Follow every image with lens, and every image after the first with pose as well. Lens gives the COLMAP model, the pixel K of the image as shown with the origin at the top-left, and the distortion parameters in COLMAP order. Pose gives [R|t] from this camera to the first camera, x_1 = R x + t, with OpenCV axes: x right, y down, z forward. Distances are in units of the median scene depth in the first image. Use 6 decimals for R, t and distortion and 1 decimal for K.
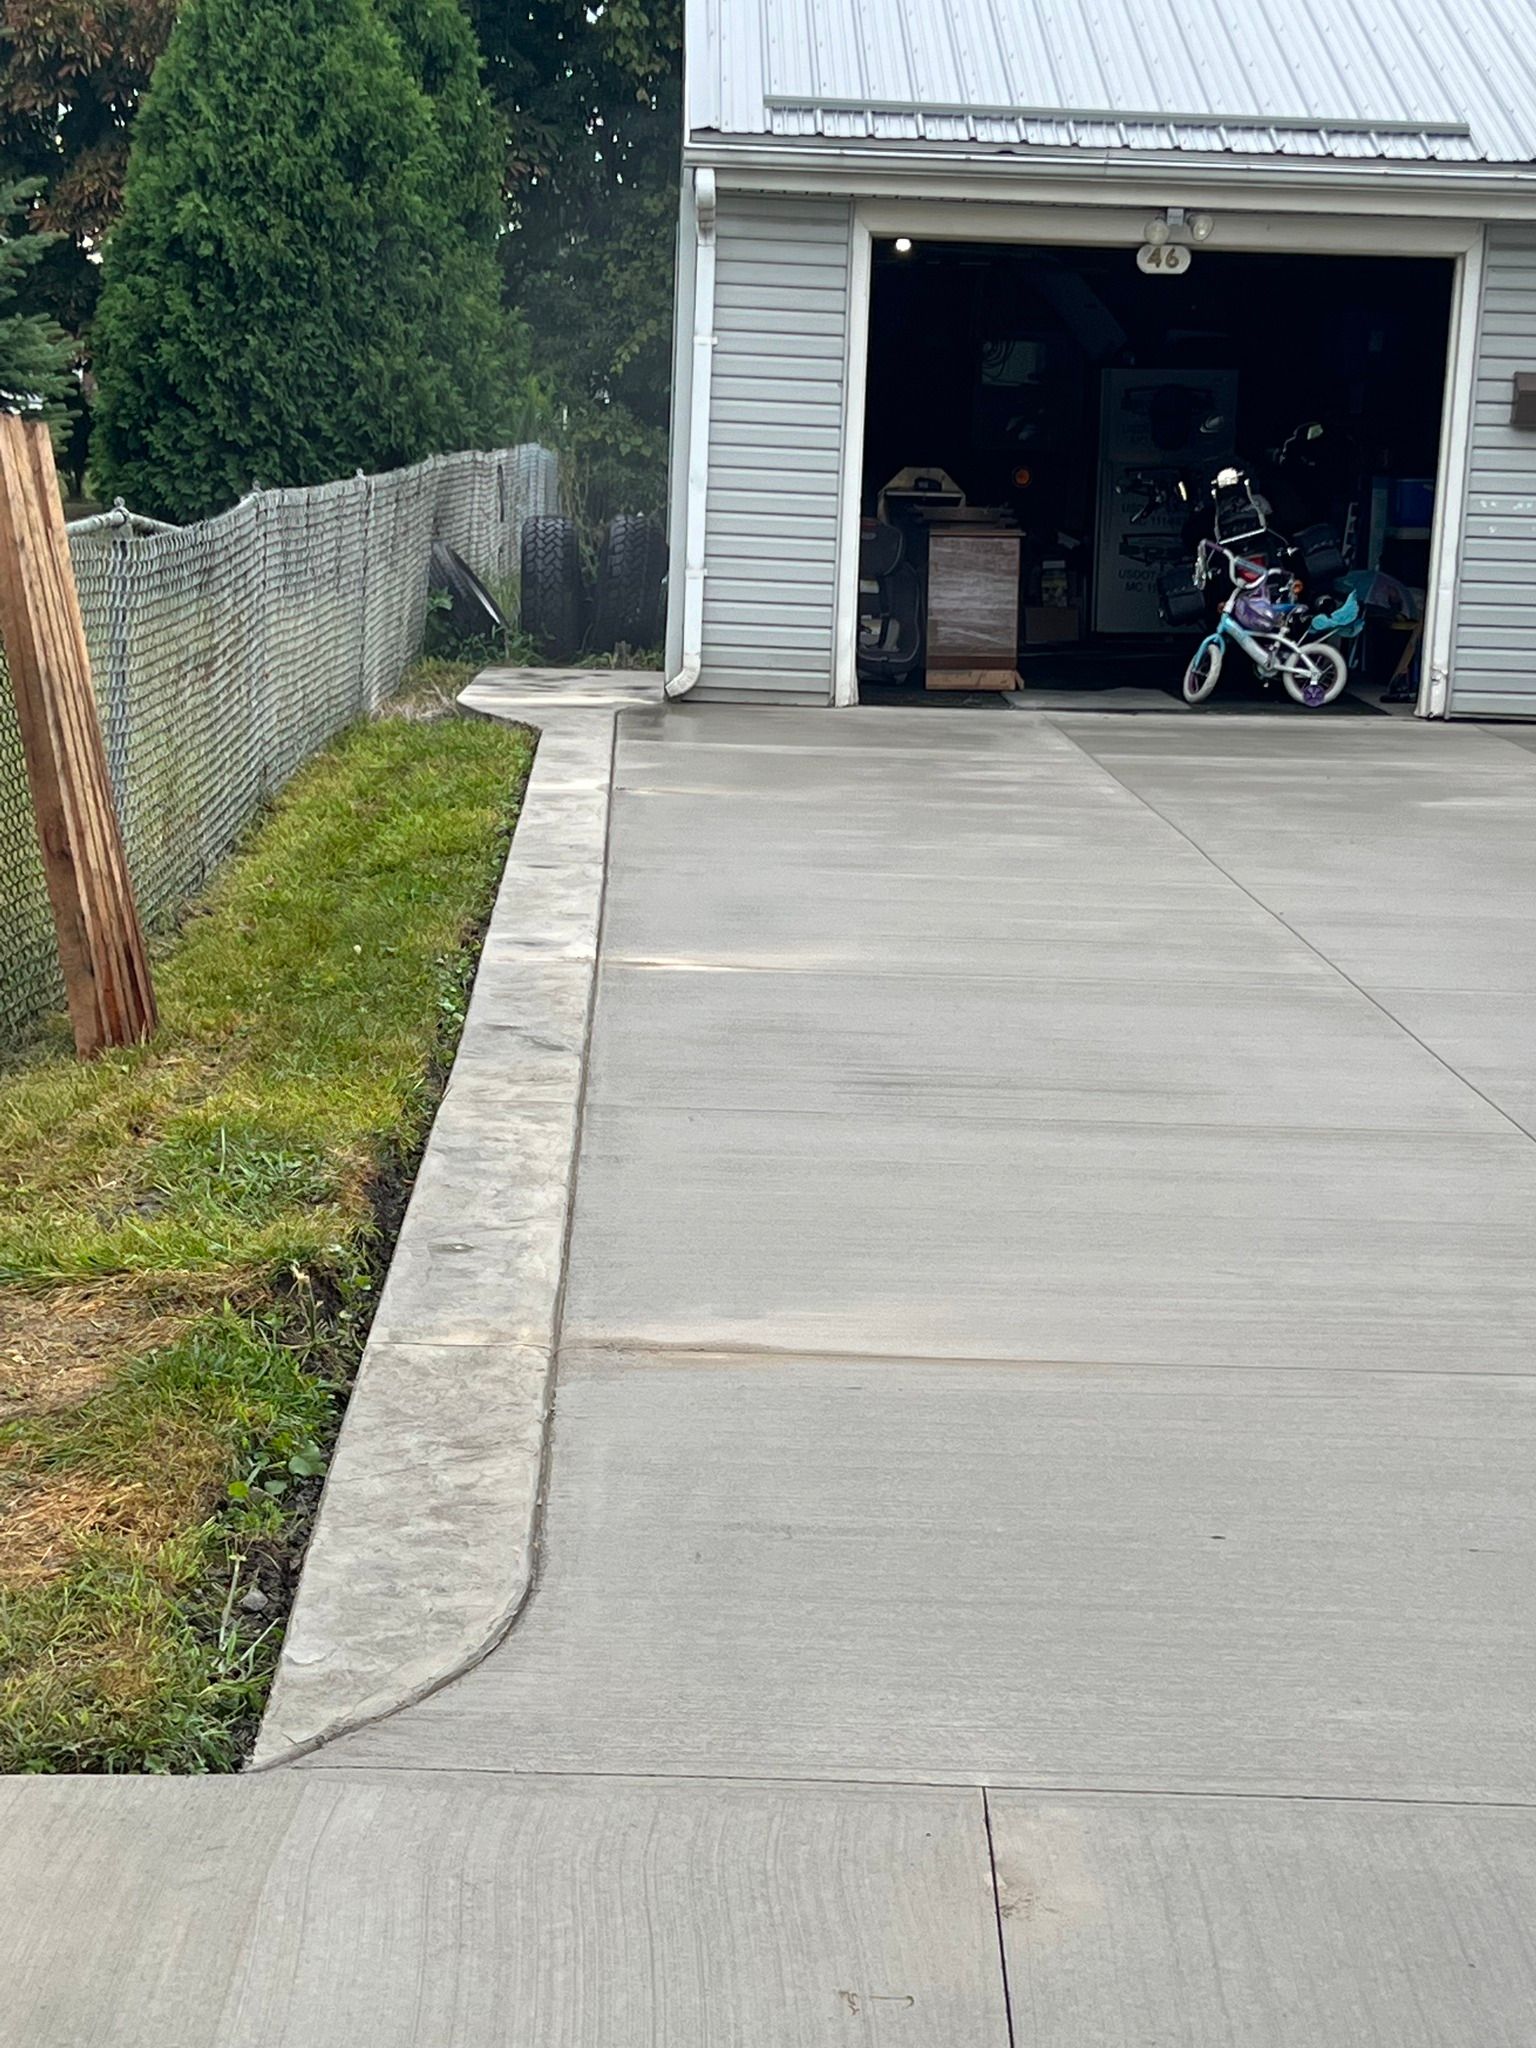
lens RADIAL K [[3402.8, 0, 768.0], [0, 3402.8, 1024.0], [0, 0, 1]] dist [0.262616, -1.028869]
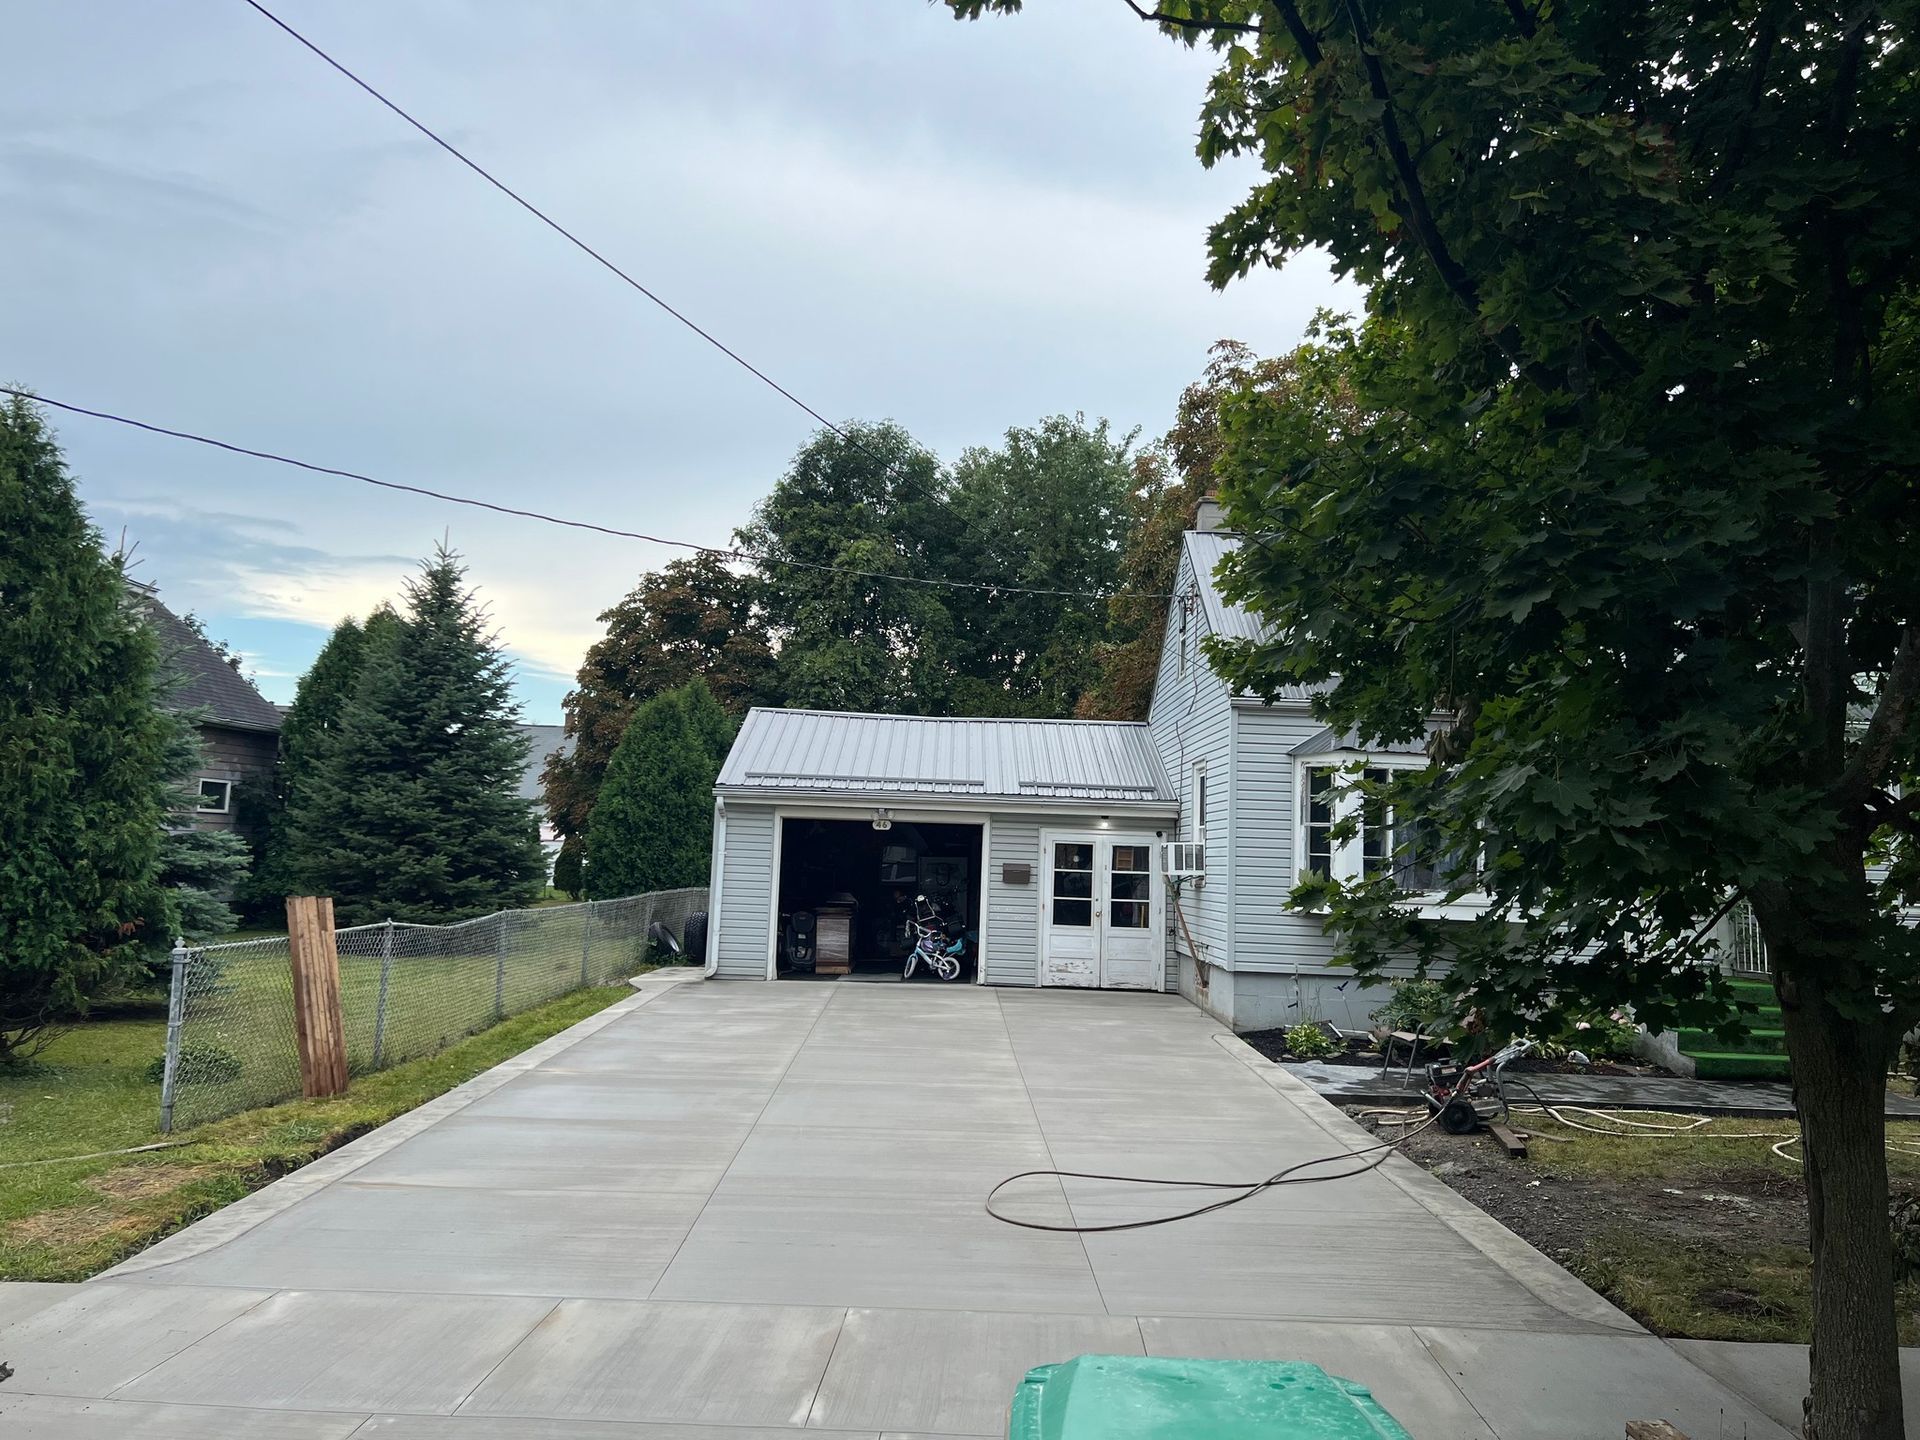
lens RADIAL K [[1403.8, 0, 960.0], [0, 1403.8, 720.0], [0, 0, 1]] dist [0.075491, -0.000292]
pose [[0.999426, -0.007177, -0.033094, 0.208252], [-0.002038, 0.962759, -0.270352, 0.012965], [0.033802, 0.270264, 0.962193, -0.156584]]
